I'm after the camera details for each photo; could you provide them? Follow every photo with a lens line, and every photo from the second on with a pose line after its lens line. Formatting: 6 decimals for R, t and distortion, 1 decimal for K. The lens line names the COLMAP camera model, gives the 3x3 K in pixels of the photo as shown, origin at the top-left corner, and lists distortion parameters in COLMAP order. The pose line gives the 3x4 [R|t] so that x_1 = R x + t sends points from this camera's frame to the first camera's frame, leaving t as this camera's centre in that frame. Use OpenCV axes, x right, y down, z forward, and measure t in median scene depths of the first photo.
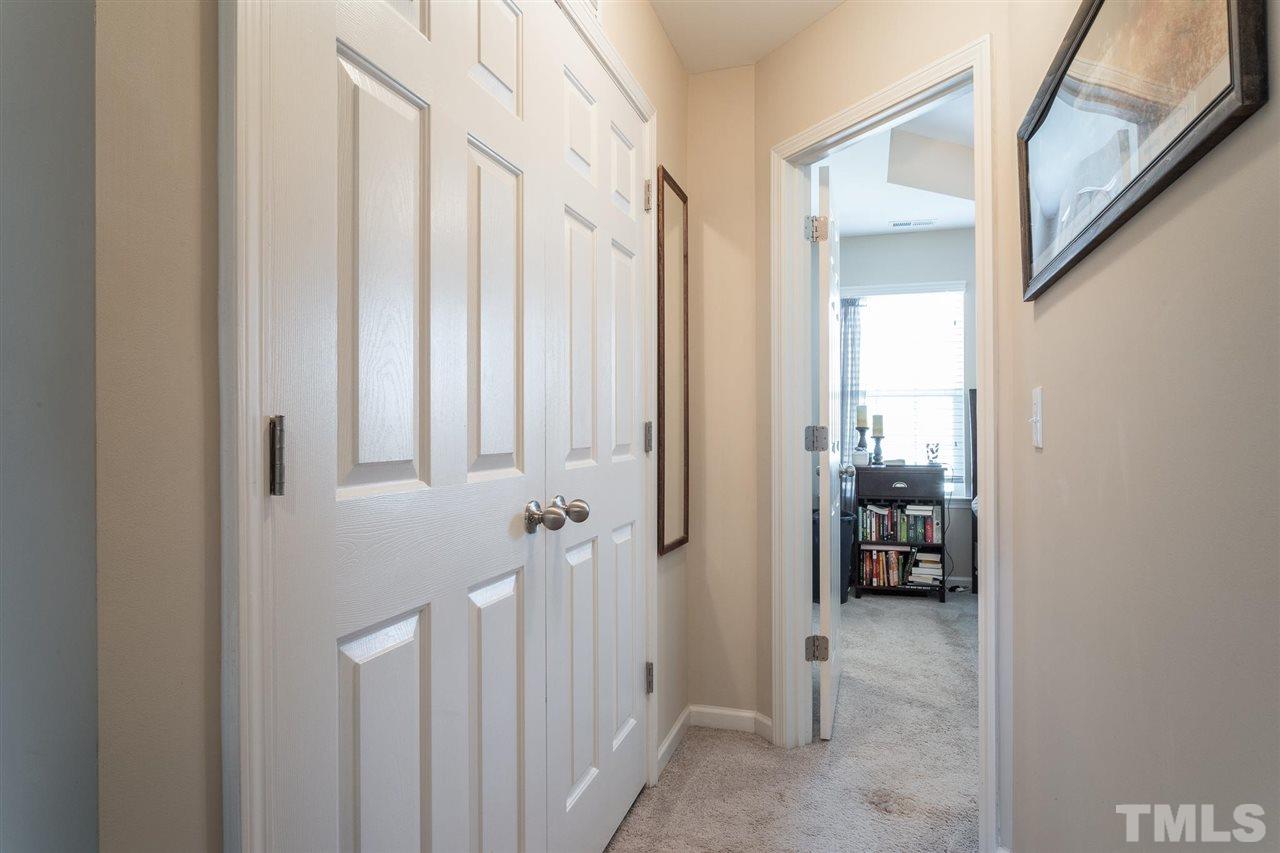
lens RADIAL K [[807.3, 0, 638.4], [0, 807.3, 424.4], [0, 0, 1]] dist [-0.008131, -0.000440]
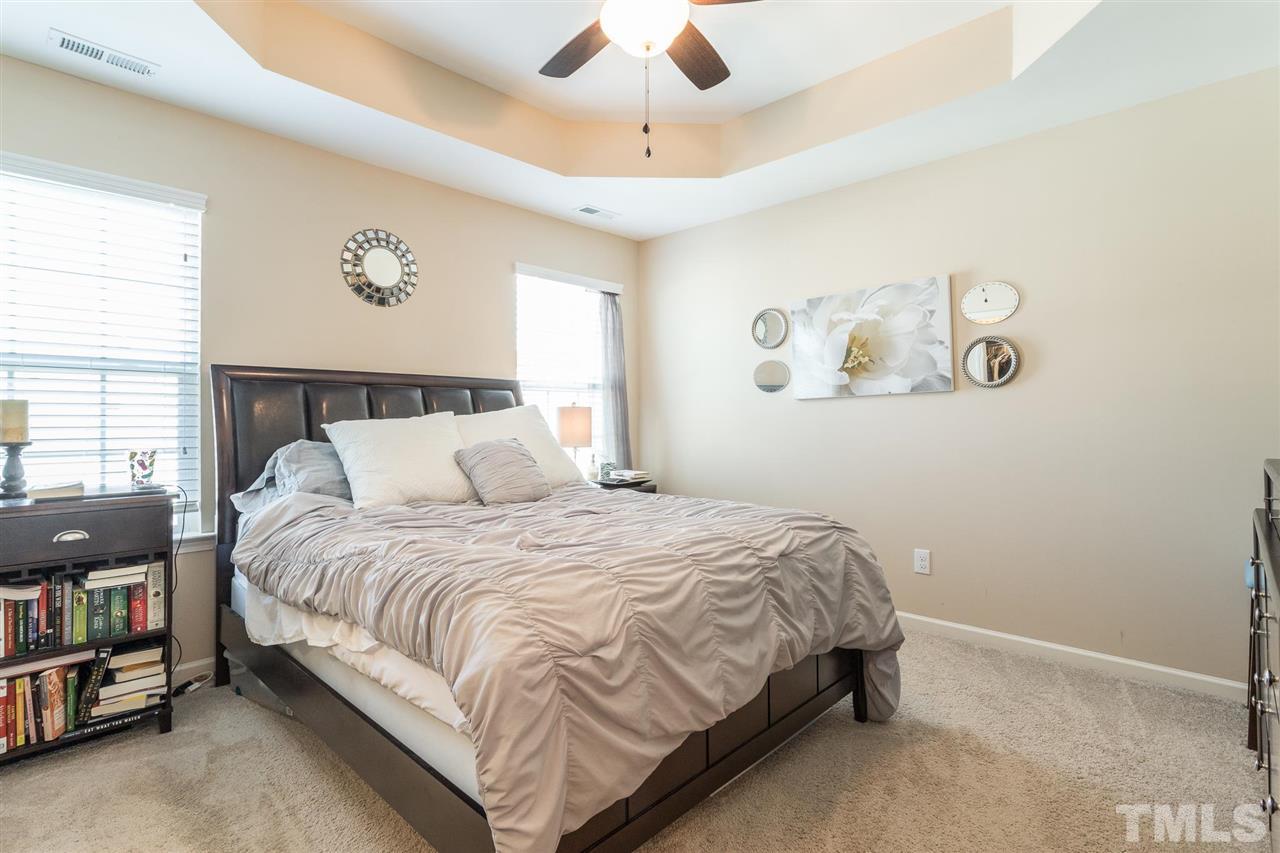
lens RADIAL K [[608.6, 0, 636.5], [0, 608.6, 418.1], [0, 0, 1]] dist [-0.006076, 0.003504]
pose [[0.465987, 0.010323, 0.884732, 0.148462], [-0.003908, 0.999946, -0.009609, 0.002230], [-0.884783, 0.001020, 0.466002, 0.499419]]
